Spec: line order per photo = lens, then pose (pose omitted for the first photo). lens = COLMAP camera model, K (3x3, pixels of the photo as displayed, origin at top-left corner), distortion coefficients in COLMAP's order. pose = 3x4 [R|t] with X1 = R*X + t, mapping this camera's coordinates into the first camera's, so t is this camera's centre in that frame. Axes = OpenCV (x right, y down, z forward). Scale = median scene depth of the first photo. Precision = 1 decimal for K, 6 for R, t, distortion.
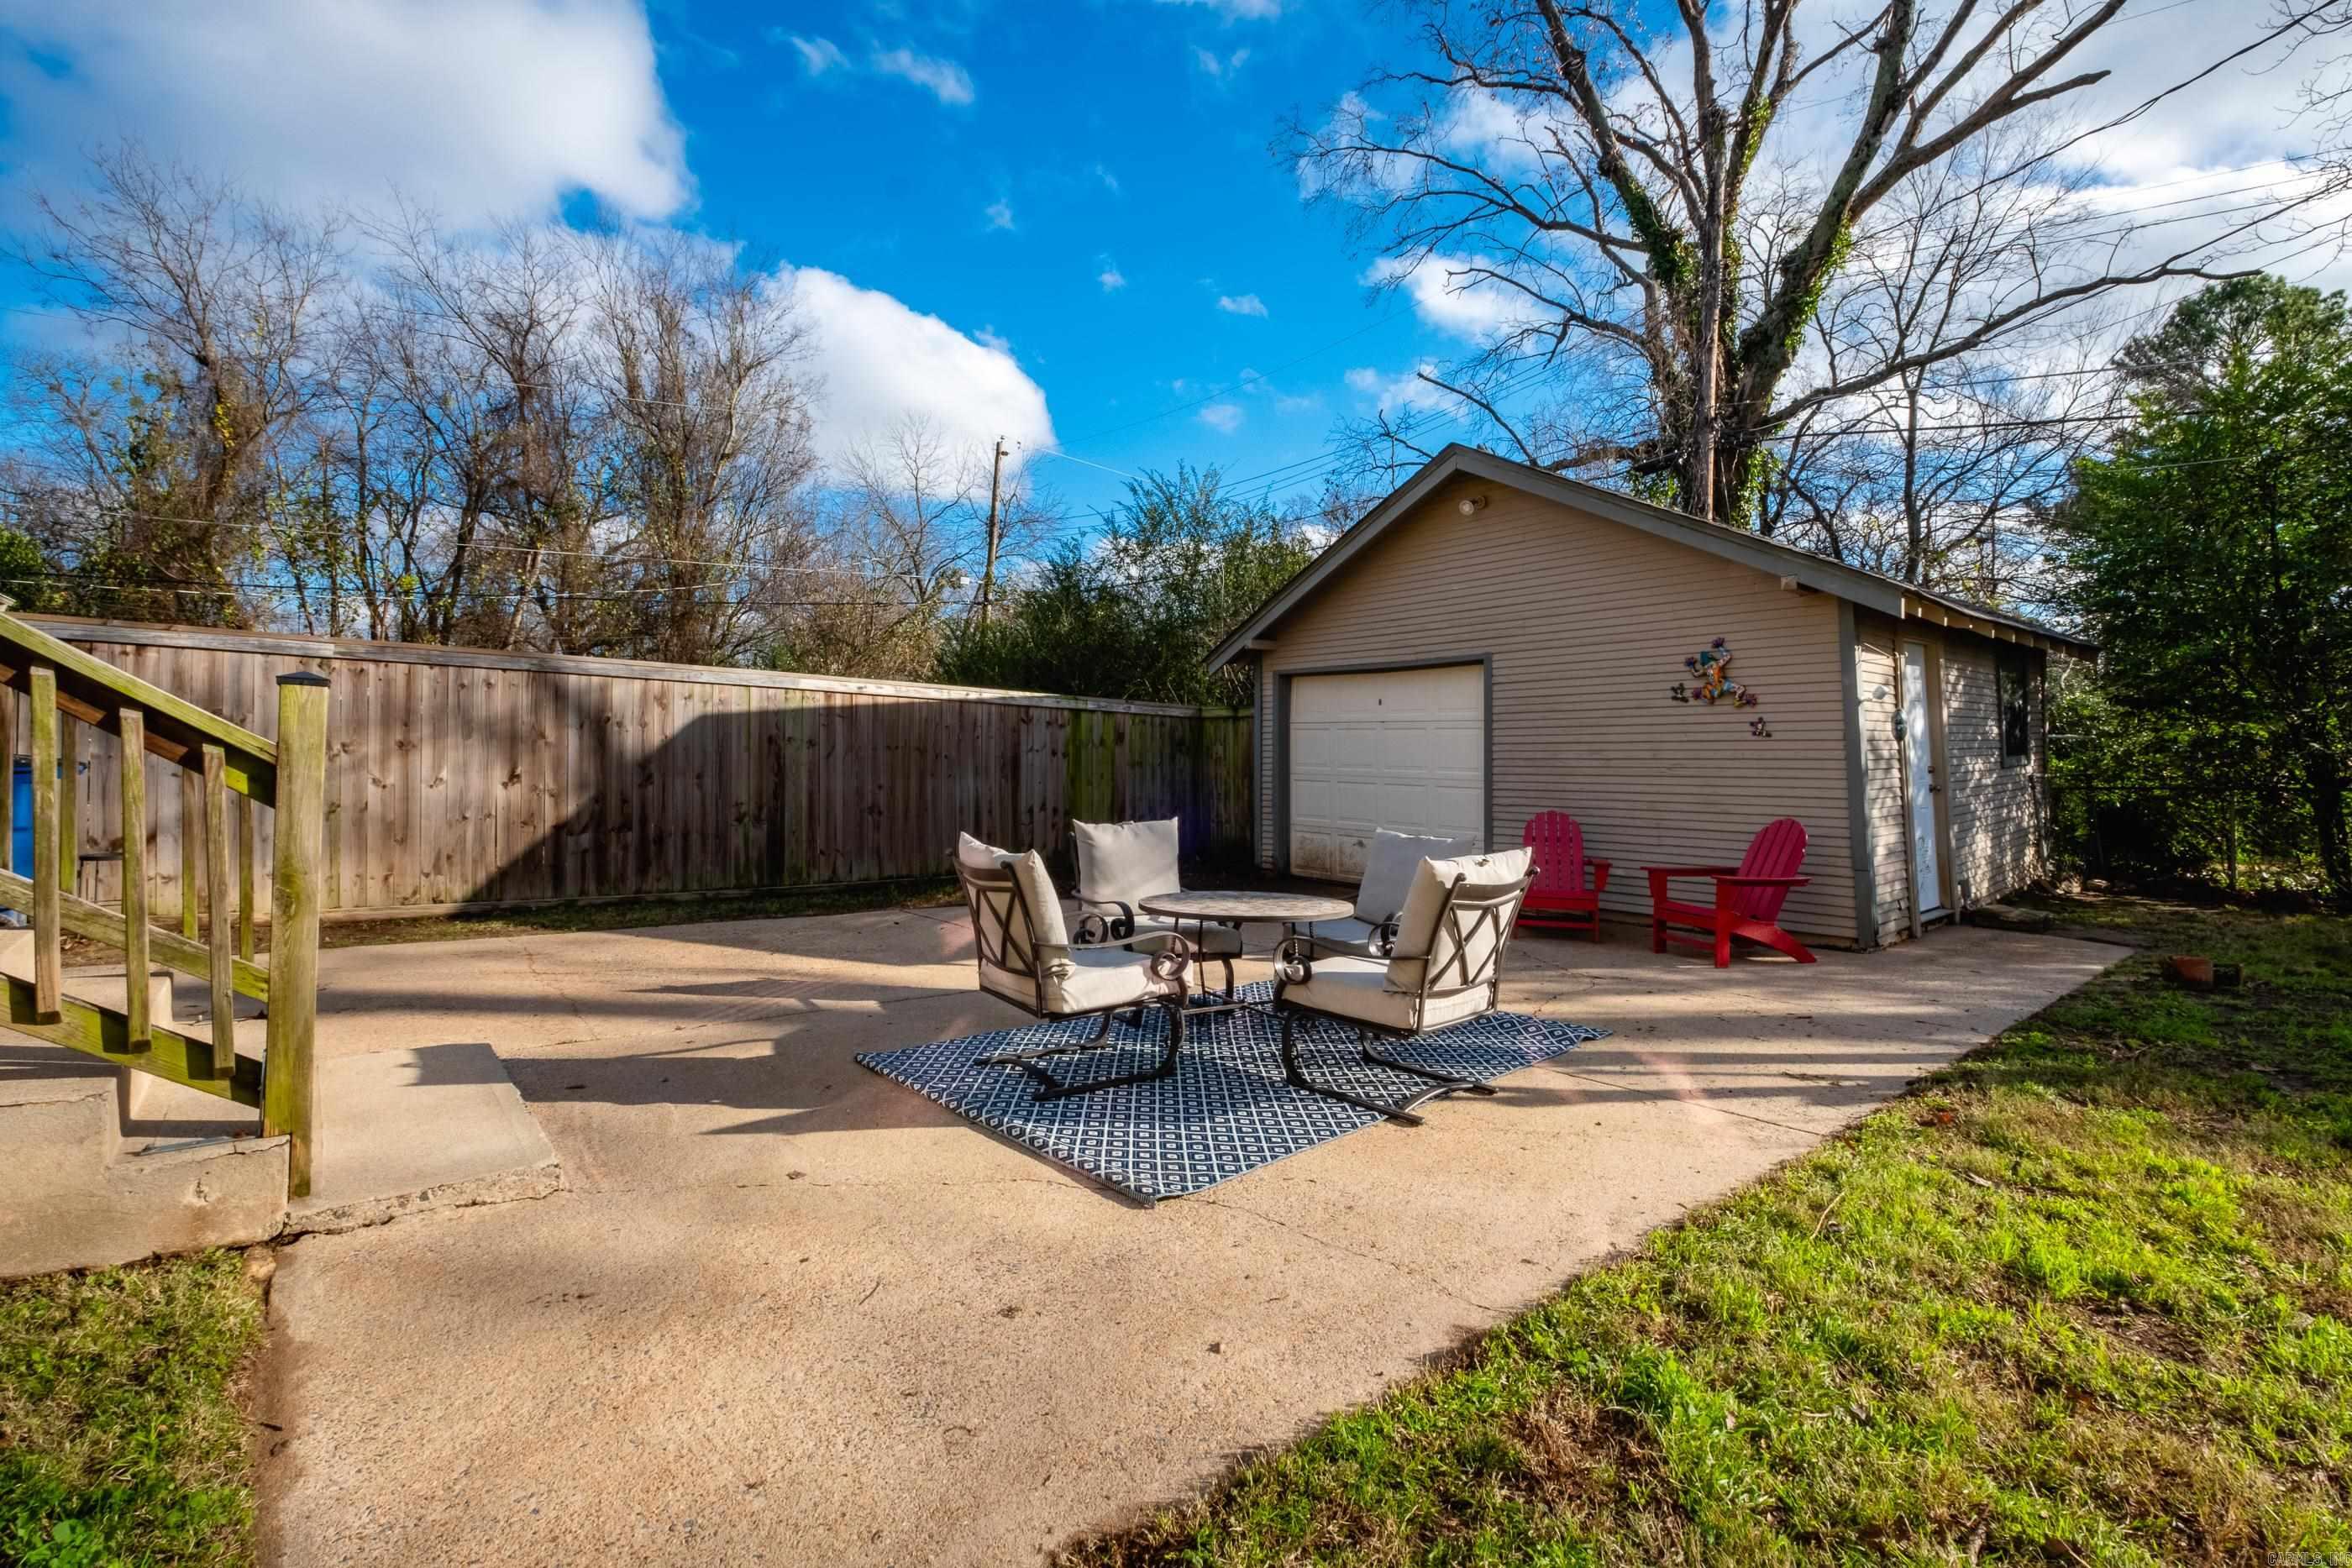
lens RADIAL K [[1002.8, 0, 1176.0], [0, 1002.8, 784.0], [0, 0, 1]] dist [0.009032, -0.006217]
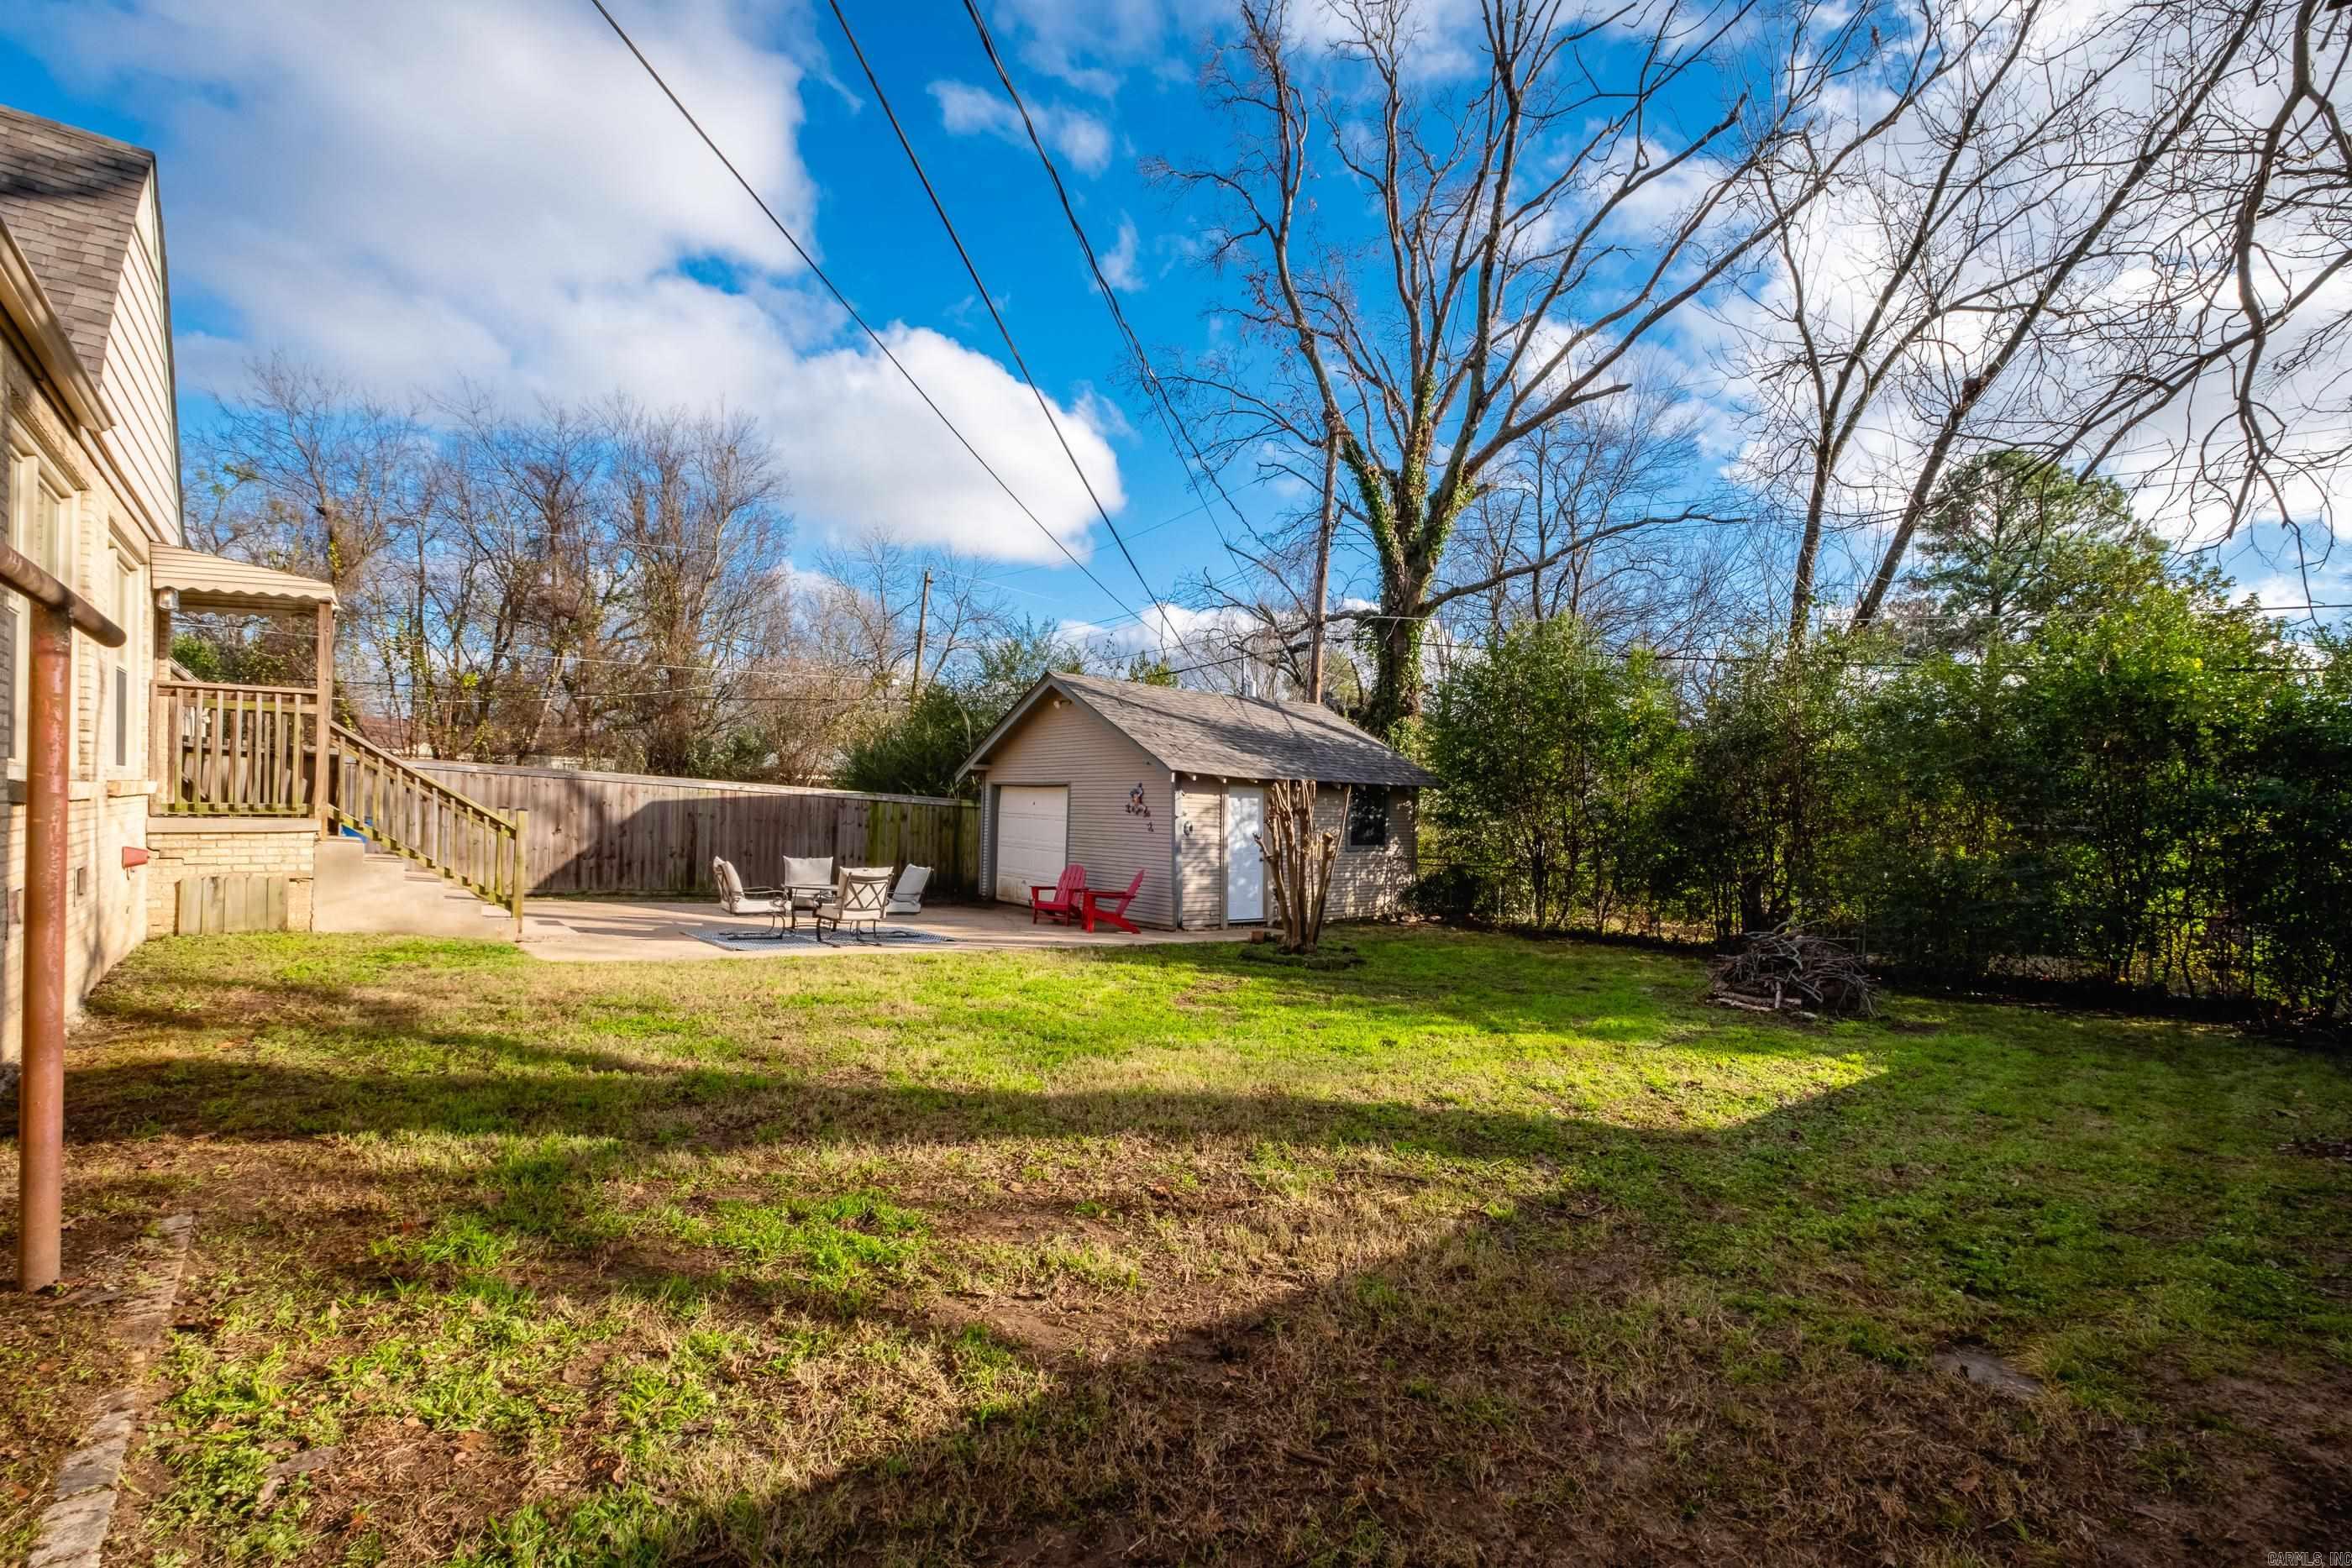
lens RADIAL K [[1009.6, 0, 1181.0], [0, 1009.6, 866.7], [0, 0, 1]] dist [0.008645, -0.006527]
pose [[0.999417, 0.033364, -0.007296, 0.544623], [-0.033239, 0.999308, 0.016688, -0.008405], [0.007848, -0.016436, 0.999834, -0.912354]]
